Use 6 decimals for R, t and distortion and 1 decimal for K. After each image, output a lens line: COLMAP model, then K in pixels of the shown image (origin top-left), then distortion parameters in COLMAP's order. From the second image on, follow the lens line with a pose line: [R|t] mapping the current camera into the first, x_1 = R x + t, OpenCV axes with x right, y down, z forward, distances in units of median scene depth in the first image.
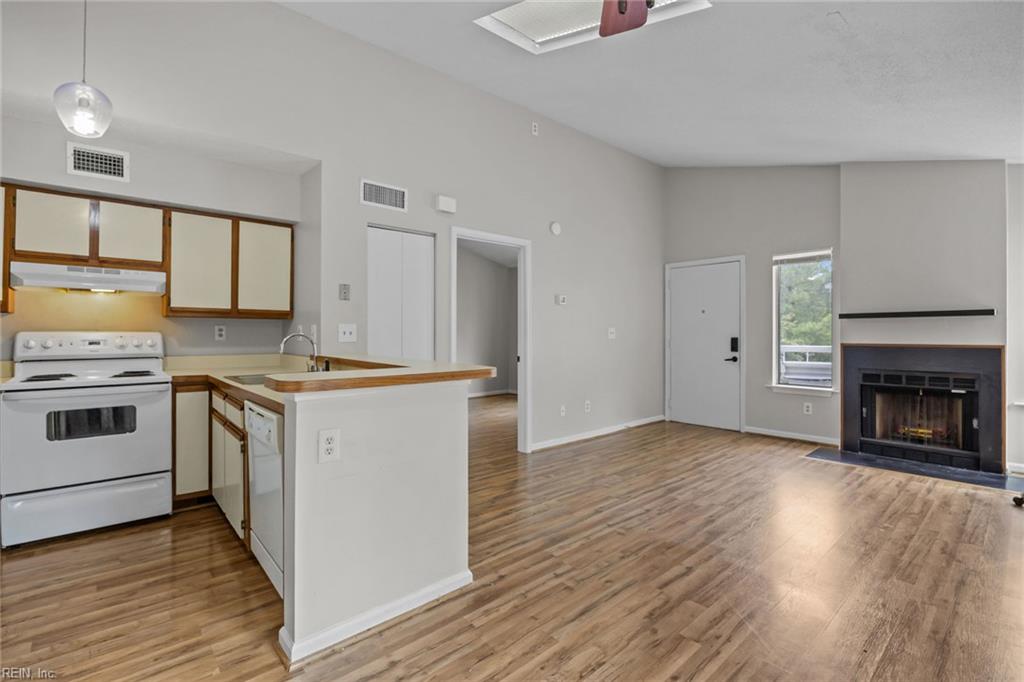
lens RADIAL K [[472.4, 0, 515.7], [0, 472.4, 334.1], [0, 0, 1]] dist [-0.012382, -0.000482]
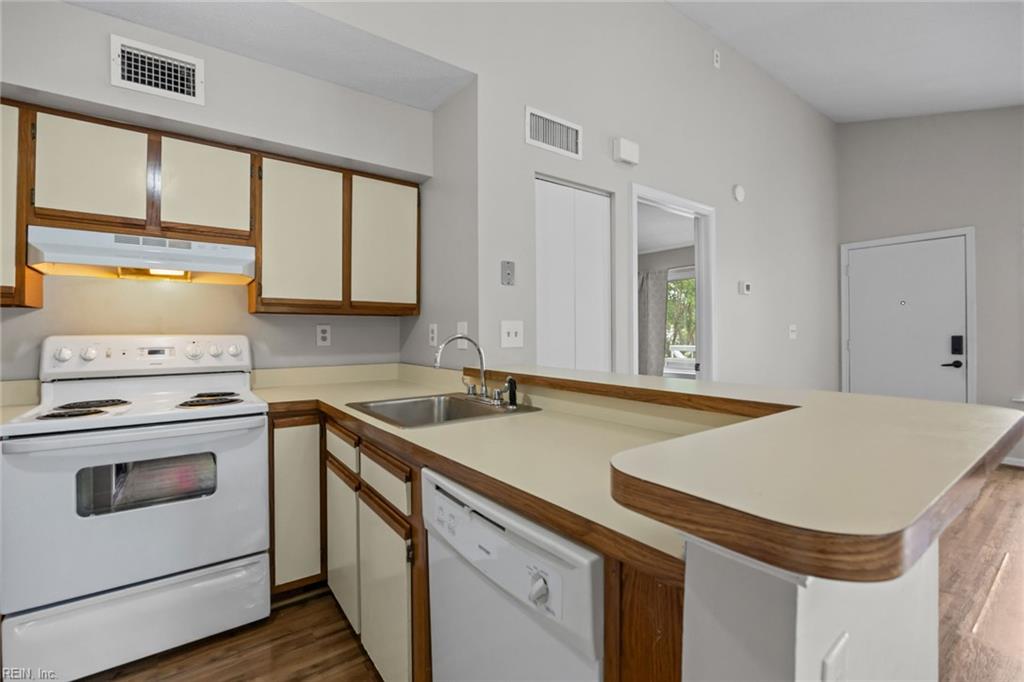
lens RADIAL K [[453.9, 0, 518.5], [0, 453.9, 333.1], [0, 0, 1]] dist [-0.015124, 0.000156]
pose [[0.996711, -0.008541, -0.080592, -0.299921], [0.008339, 0.999961, -0.002850, -0.001607], [0.080613, 0.002168, 0.996743, 0.362341]]
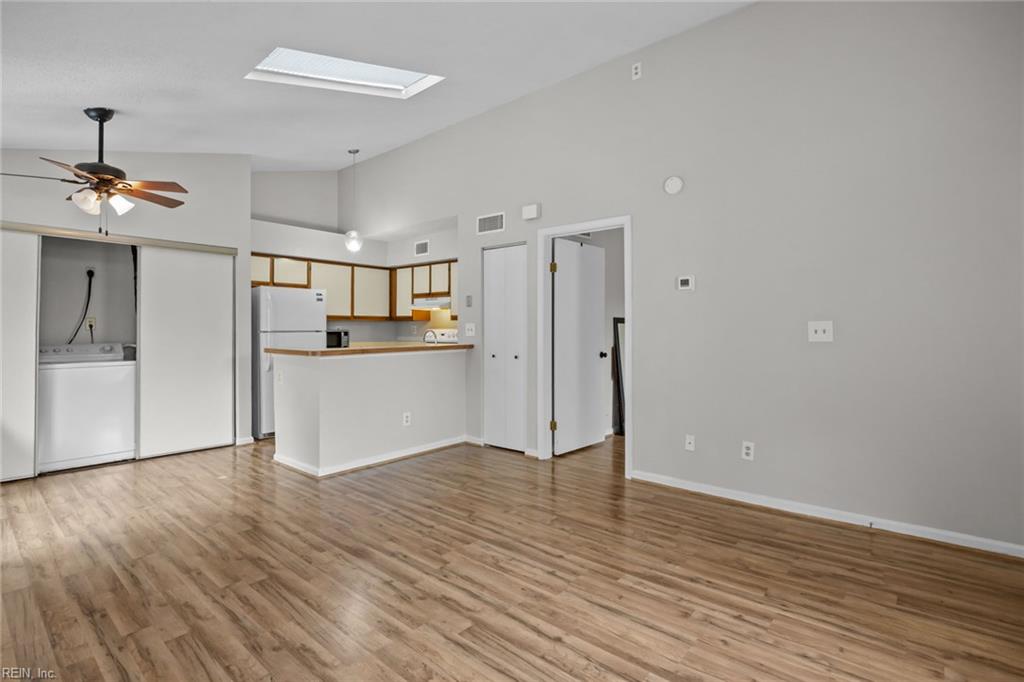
lens RADIAL K [[484.2, 0, 512.3], [0, 484.2, 329.1], [0, 0, 1]] dist [-0.015743, -0.000009]
pose [[0.131774, -0.000147, -0.991280, 1.116111], [-0.002038, 0.999998, -0.000419, -0.004125], [0.991278, 0.002076, 0.131773, 0.946502]]
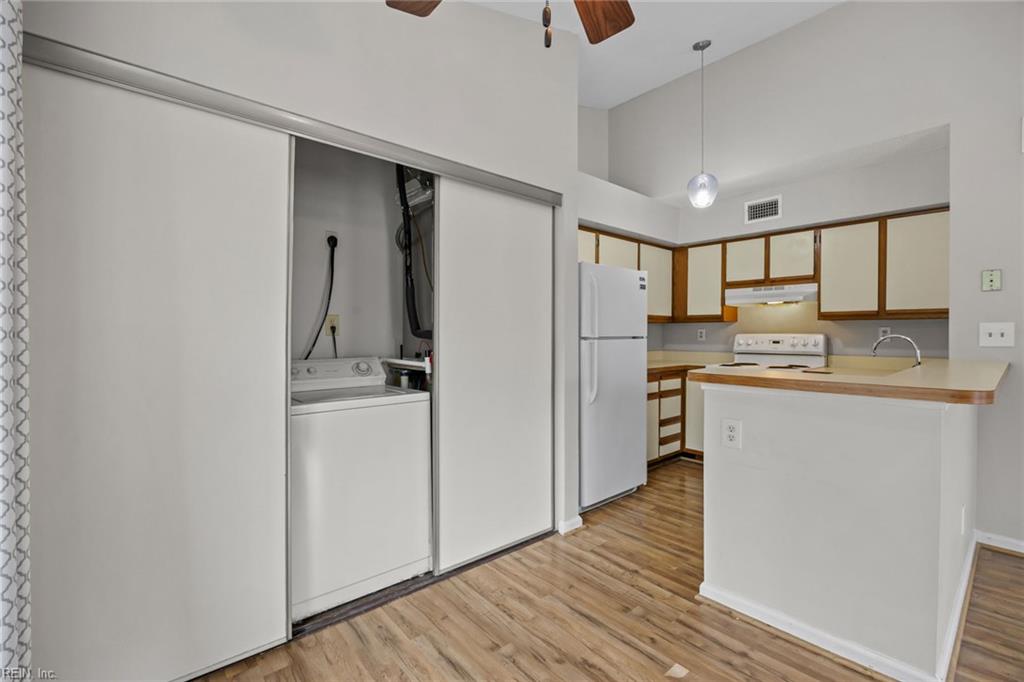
lens RADIAL K [[445.3, 0, 516.1], [0, 445.3, 338.0], [0, 0, 1]] dist [-0.017511, 0.000373]
pose [[-0.017749, 0.007010, -0.999818, 0.353844], [-0.001048, 0.999975, 0.007030, -0.000763], [0.999842, 0.001173, -0.017741, 0.255514]]
